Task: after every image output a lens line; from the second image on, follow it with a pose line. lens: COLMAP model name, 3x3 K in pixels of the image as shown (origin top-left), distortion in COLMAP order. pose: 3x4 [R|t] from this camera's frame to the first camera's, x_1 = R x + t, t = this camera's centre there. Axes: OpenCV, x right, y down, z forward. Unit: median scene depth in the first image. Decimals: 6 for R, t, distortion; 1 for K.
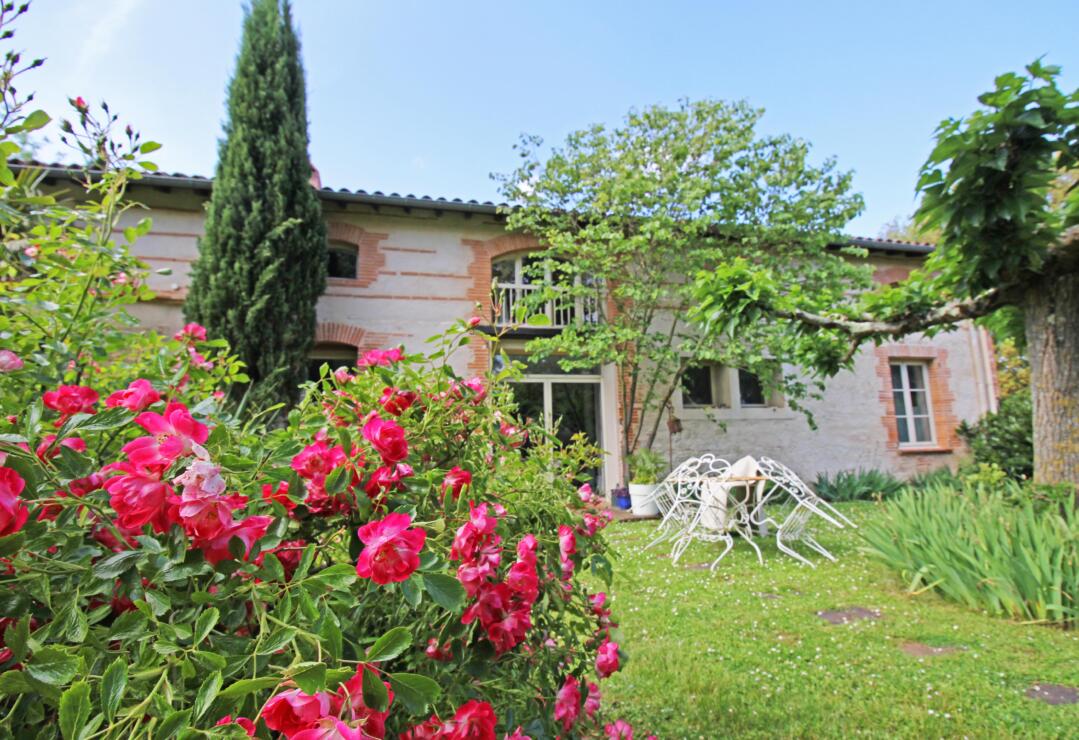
lens RADIAL K [[503.2, 0, 540.8], [0, 503.2, 368.9], [0, 0, 1]] dist [-0.017448, -0.000367]
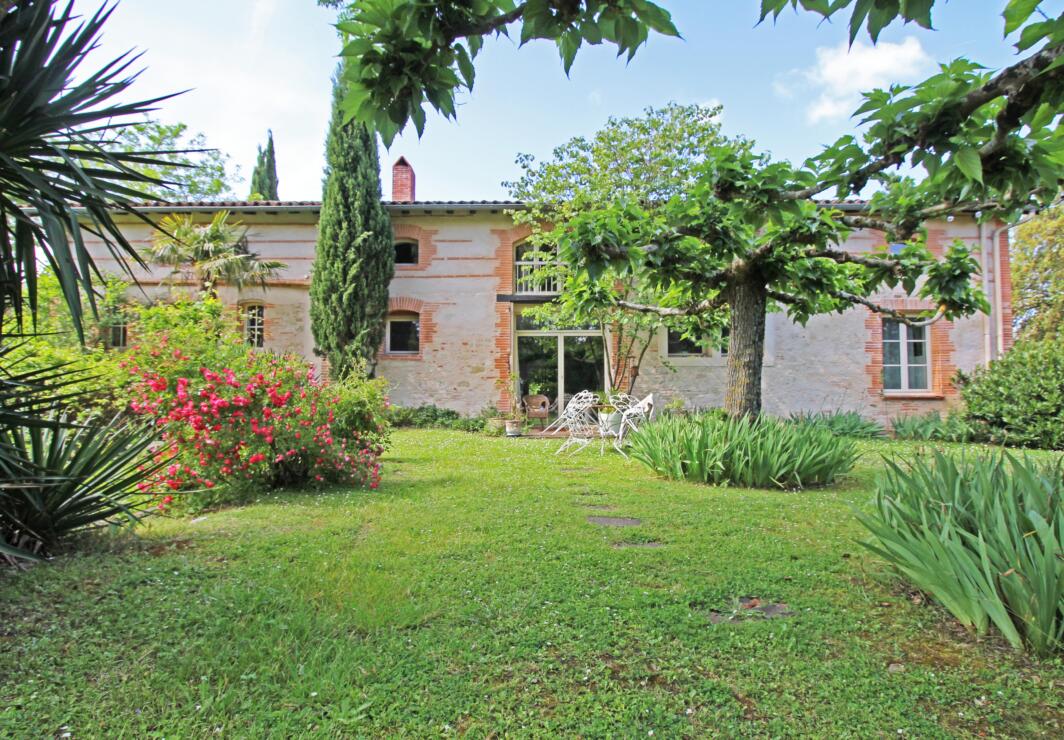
lens RADIAL K [[496.2, 0, 529.0], [0, 496.2, 367.0], [0, 0, 1]] dist [-0.017448, -0.000367]
pose [[0.968243, 0.010143, -0.249807, 0.342042], [0.016267, 0.994504, 0.103431, -0.037562], [0.249483, -0.104210, 0.962756, -0.347536]]
